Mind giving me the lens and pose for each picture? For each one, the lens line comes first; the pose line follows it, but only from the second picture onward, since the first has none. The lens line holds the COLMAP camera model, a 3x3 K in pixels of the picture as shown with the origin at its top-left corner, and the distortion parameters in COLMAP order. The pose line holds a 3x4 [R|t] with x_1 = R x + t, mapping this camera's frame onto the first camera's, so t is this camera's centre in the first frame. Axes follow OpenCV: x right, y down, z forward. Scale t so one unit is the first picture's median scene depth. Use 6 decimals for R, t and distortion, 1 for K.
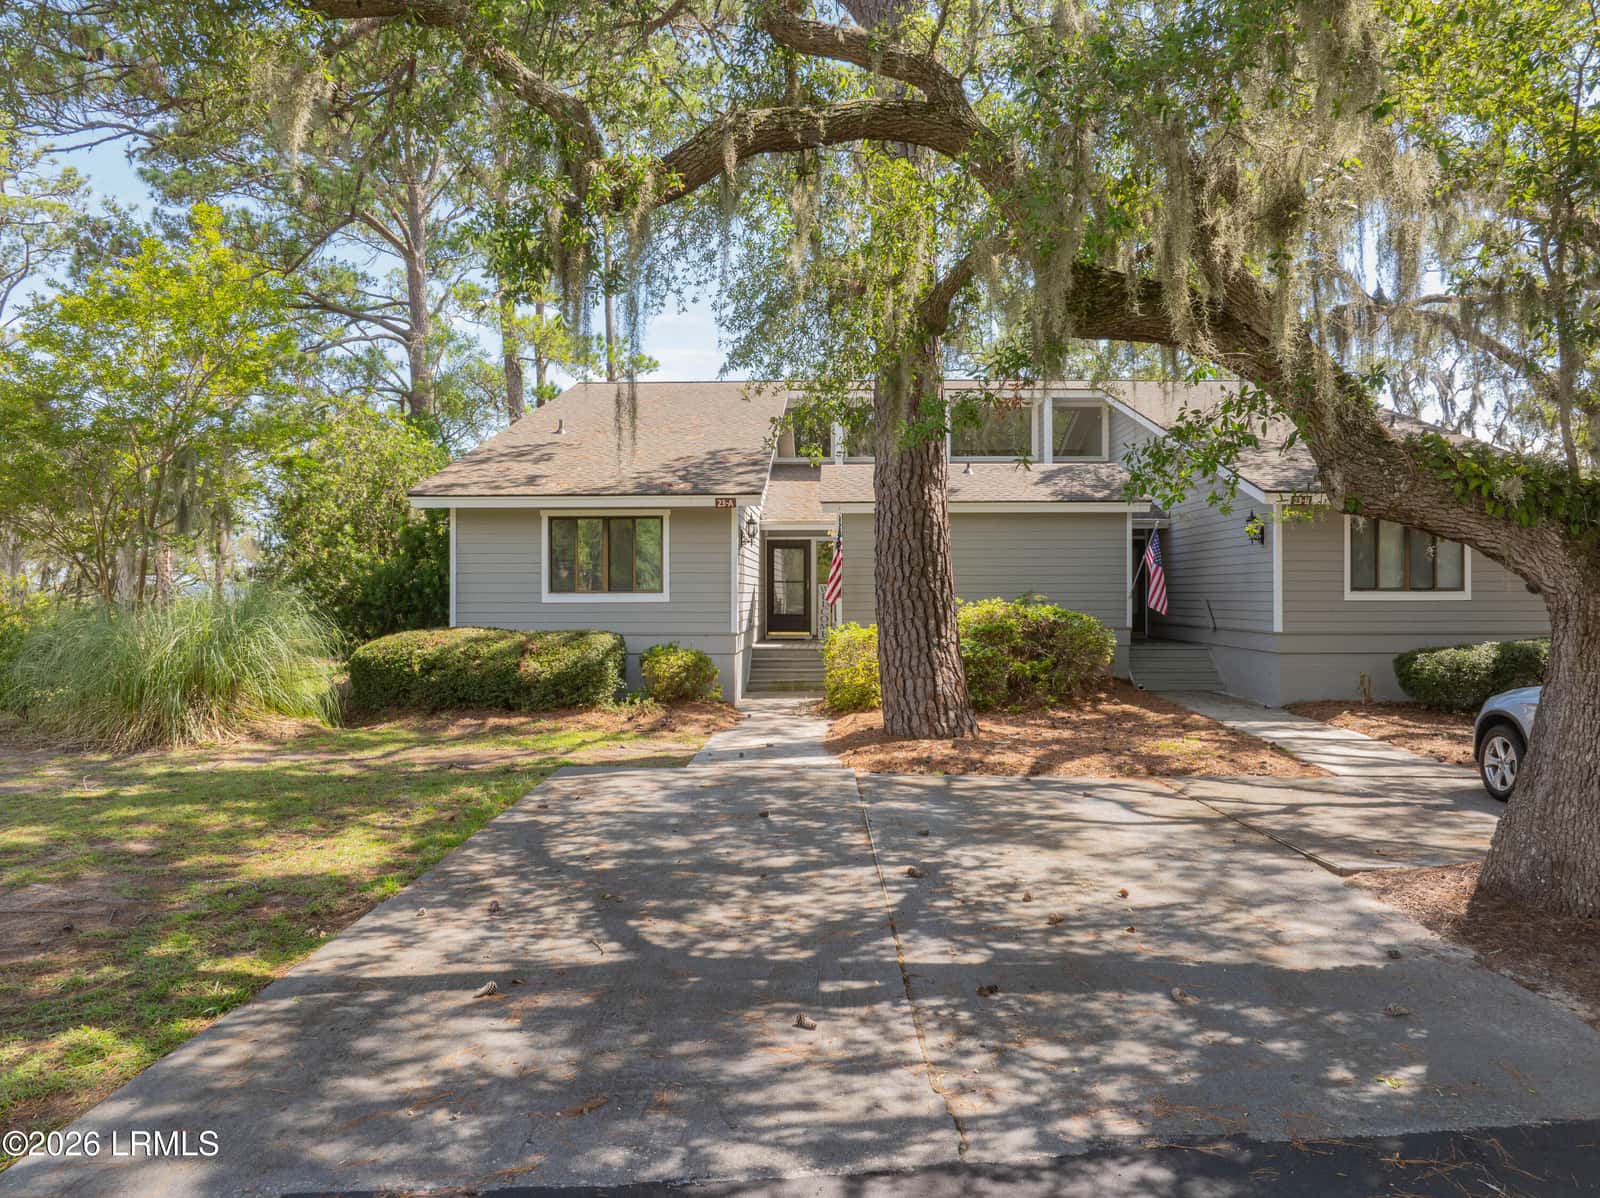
lens RADIAL K [[1099.0, 0, 800.0], [0, 1099.0, 599.0], [0, 0, 1]] dist [-0.093721, 0.000215]
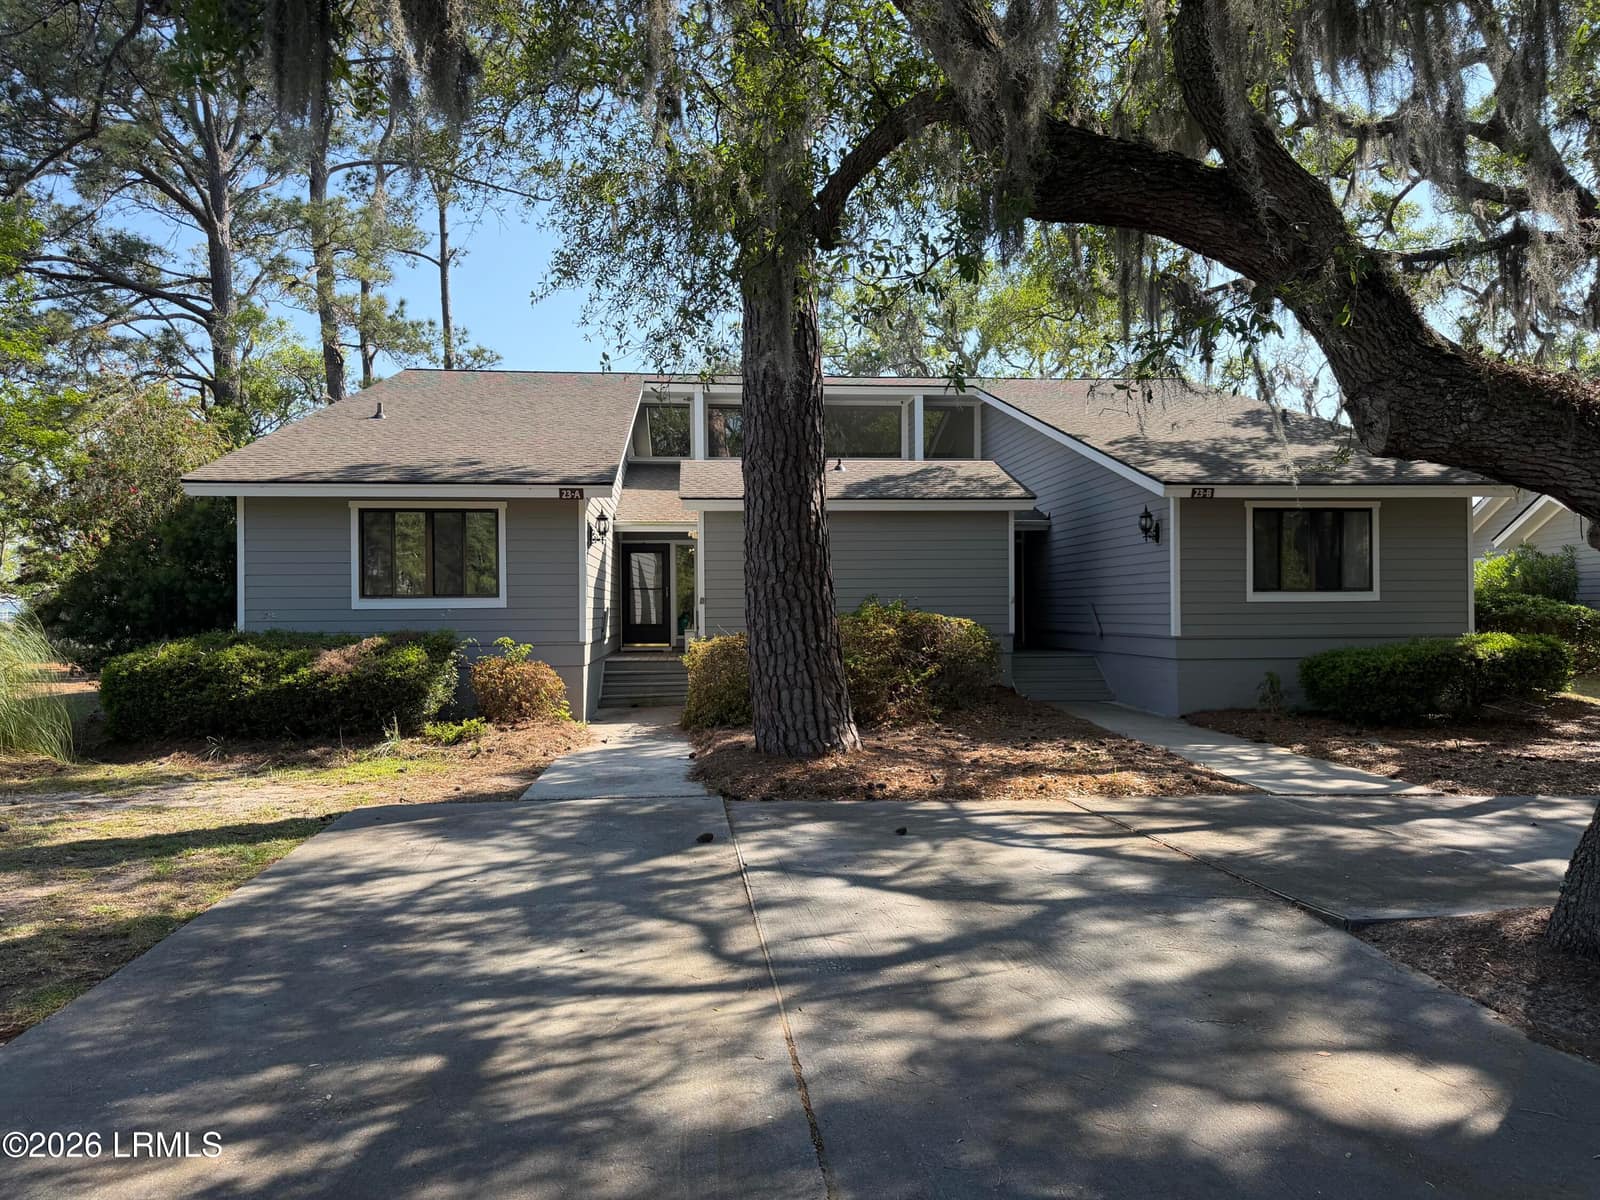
lens RADIAL K [[1140.2, 0, 800.0], [0, 1140.2, 600.0], [0, 0, 1]] dist [0.038217, -0.106580]
pose [[0.992259, -0.005648, 0.124053, -0.000408], [0.006888, 0.999931, -0.009565, 0.007726], [-0.123991, 0.010345, 0.992229, 0.072840]]
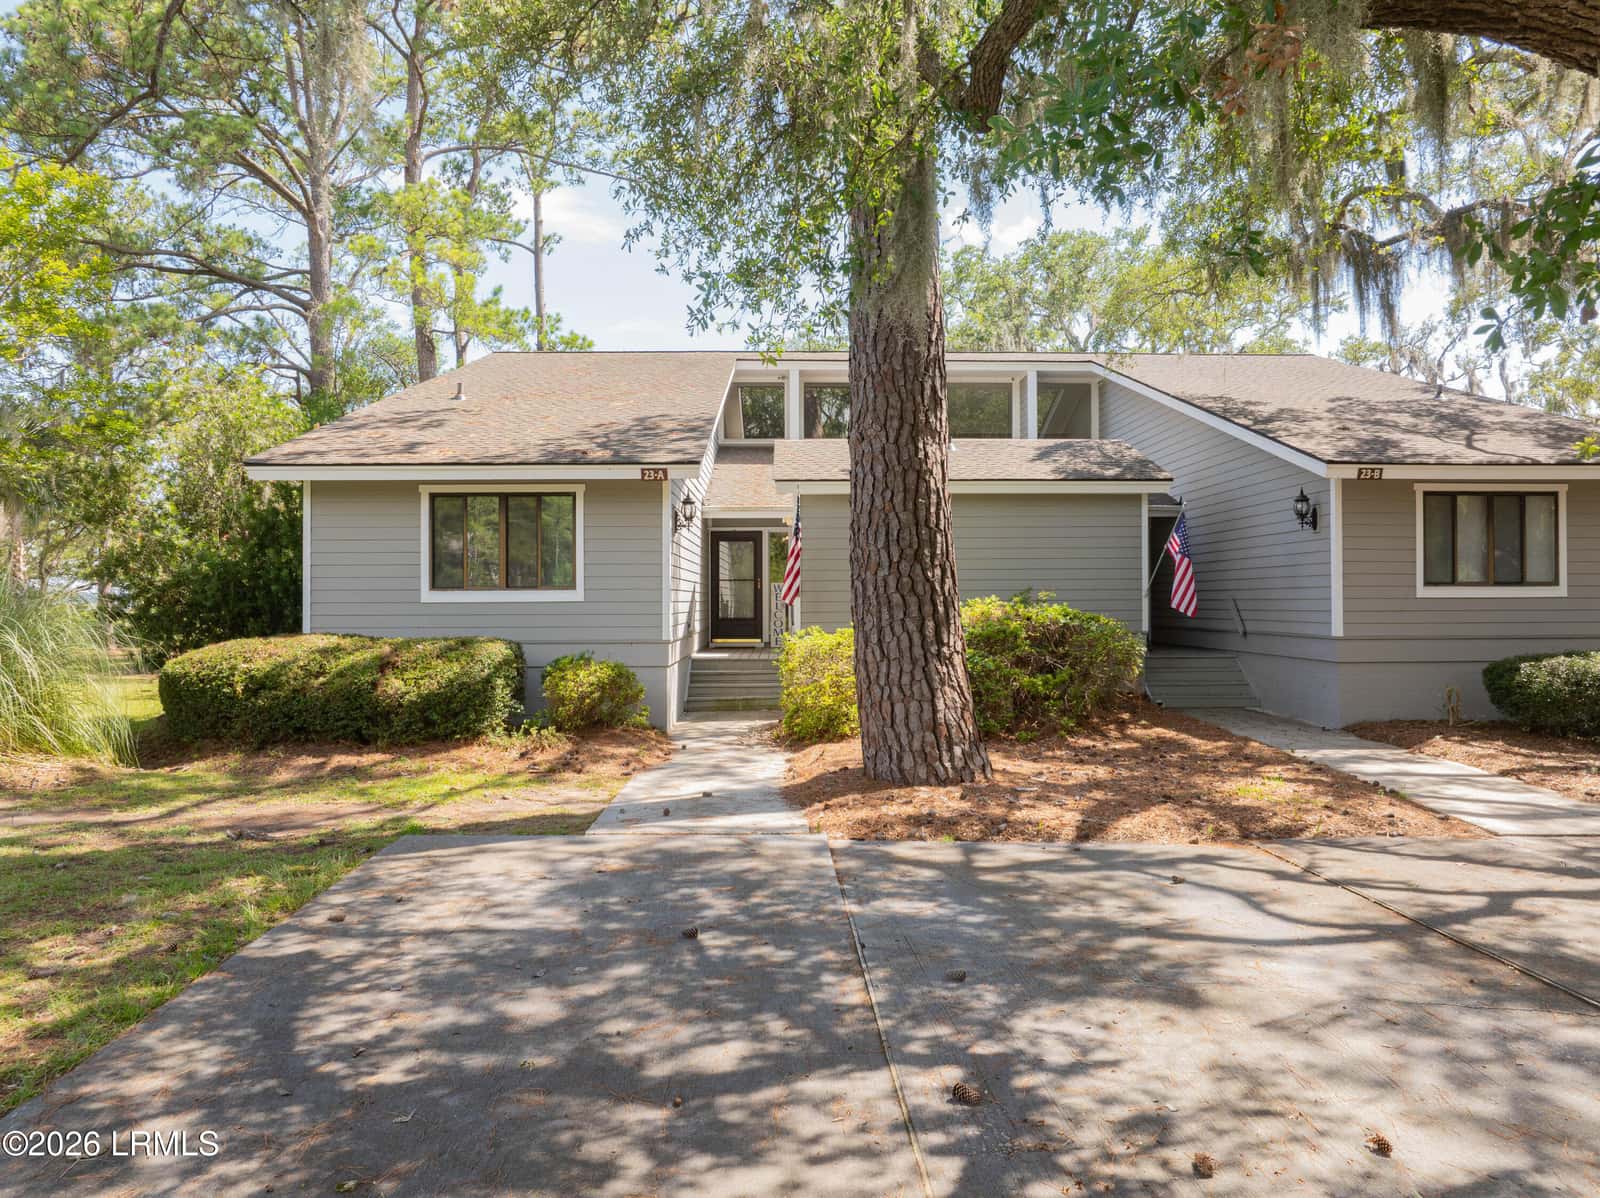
lens RADIAL K [[1190.1, 0, 800.0], [0, 1190.1, 599.0], [0, 0, 1]] dist [-0.089113, -0.000719]
pose [[0.999095, -0.002380, 0.042472, 0.000010], [0.002525, 0.999991, -0.003354, 0.004859], [-0.042464, 0.003459, 0.999092, 0.156334]]
